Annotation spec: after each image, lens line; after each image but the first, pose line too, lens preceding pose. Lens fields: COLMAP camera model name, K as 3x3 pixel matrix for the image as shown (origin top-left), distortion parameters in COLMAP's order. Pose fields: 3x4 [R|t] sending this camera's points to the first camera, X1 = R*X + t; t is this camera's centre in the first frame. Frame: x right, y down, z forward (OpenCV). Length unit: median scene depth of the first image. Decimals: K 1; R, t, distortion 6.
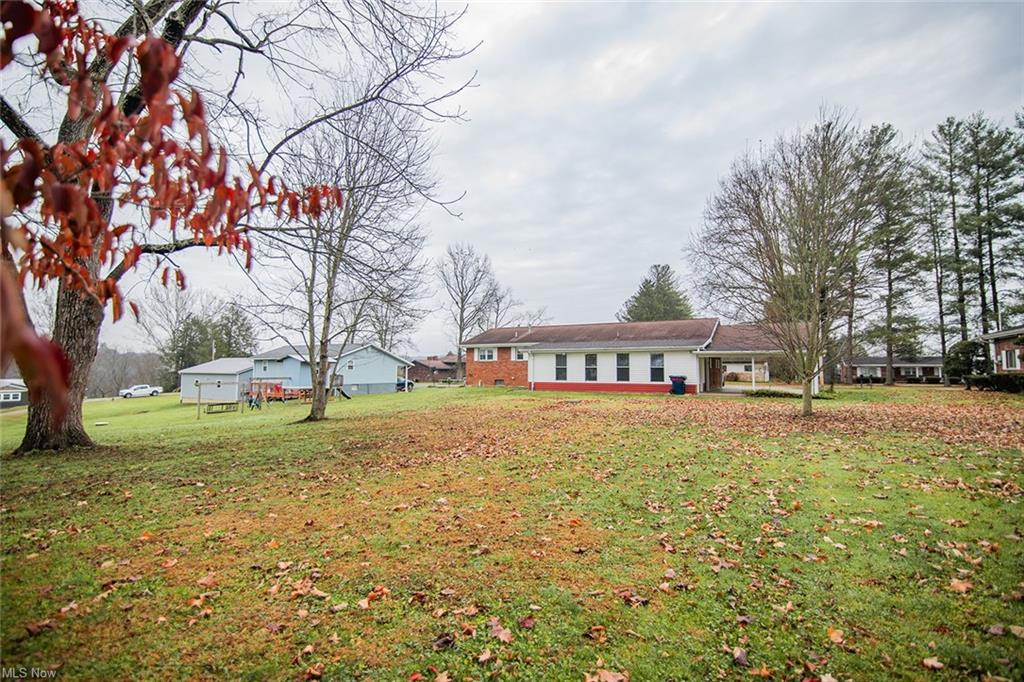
lens RADIAL K [[497.0, 0, 512.0], [0, 497.0, 341.0], [0, 0, 1]] dist [-0.019602, 0.000027]
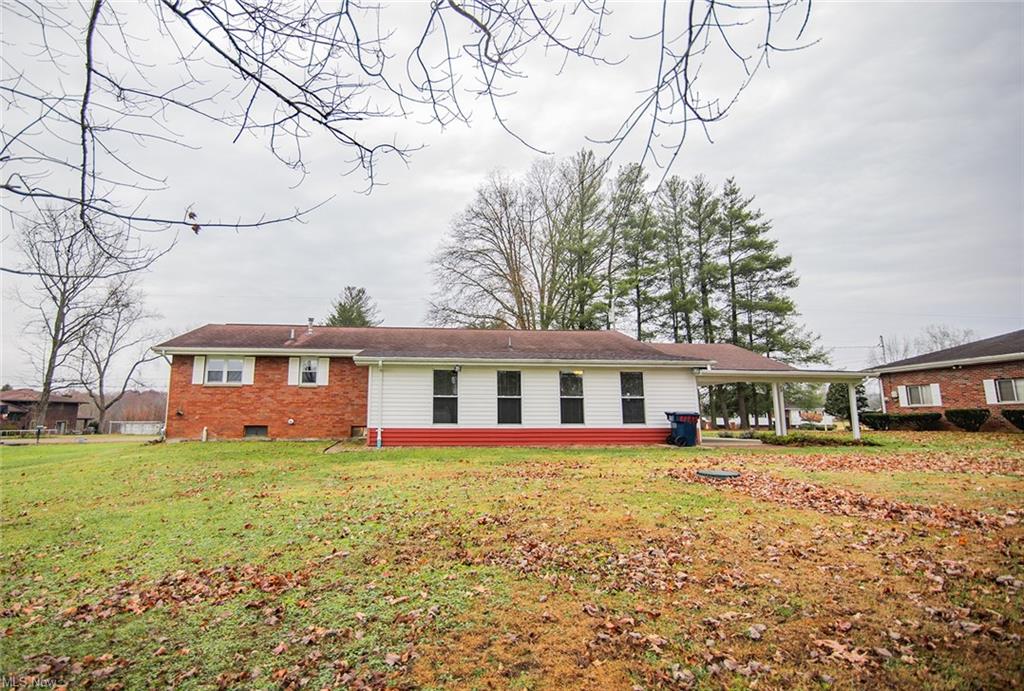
lens RADIAL K [[531.6, 0, 512.0], [0, 531.6, 345.5], [0, 0, 1]] dist [-0.001035, -0.000159]
pose [[0.801072, 0.068089, 0.594682, -0.084508], [-0.031417, 0.996922, -0.071824, 0.019643], [-0.597742, 0.038853, 0.800746, 0.282955]]
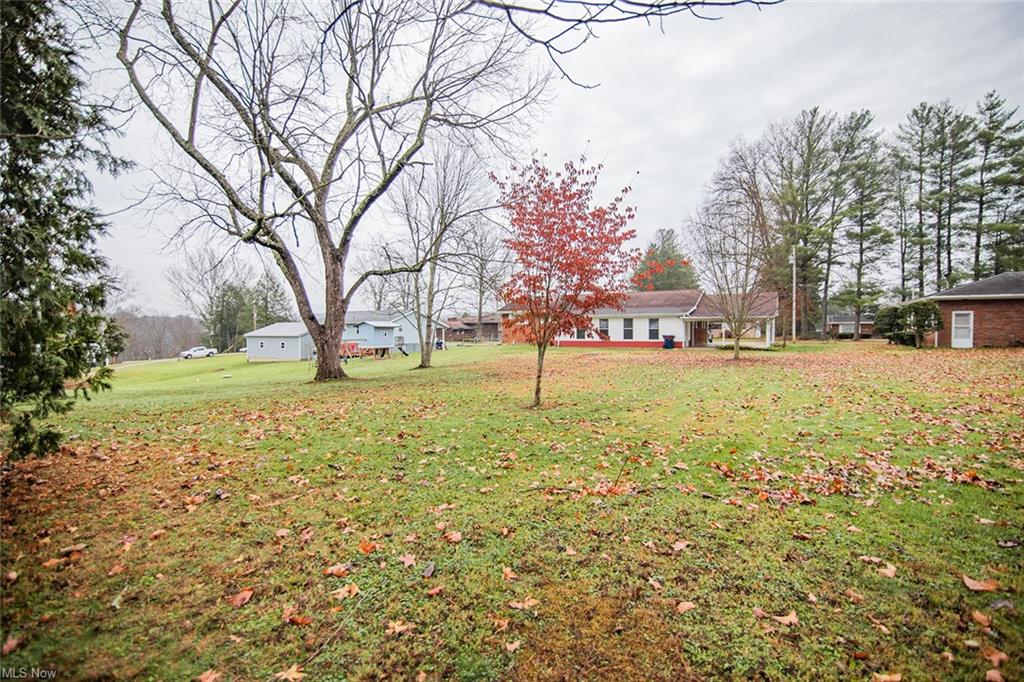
lens RADIAL K [[497.0, 0, 512.0], [0, 497.0, 341.0], [0, 0, 1]] dist [-0.019602, 0.000027]
pose [[0.999853, -0.010400, -0.013665, -0.039142], [0.011502, 0.996466, 0.083201, -0.016213], [0.012751, -0.083346, 0.996439, -0.184917]]
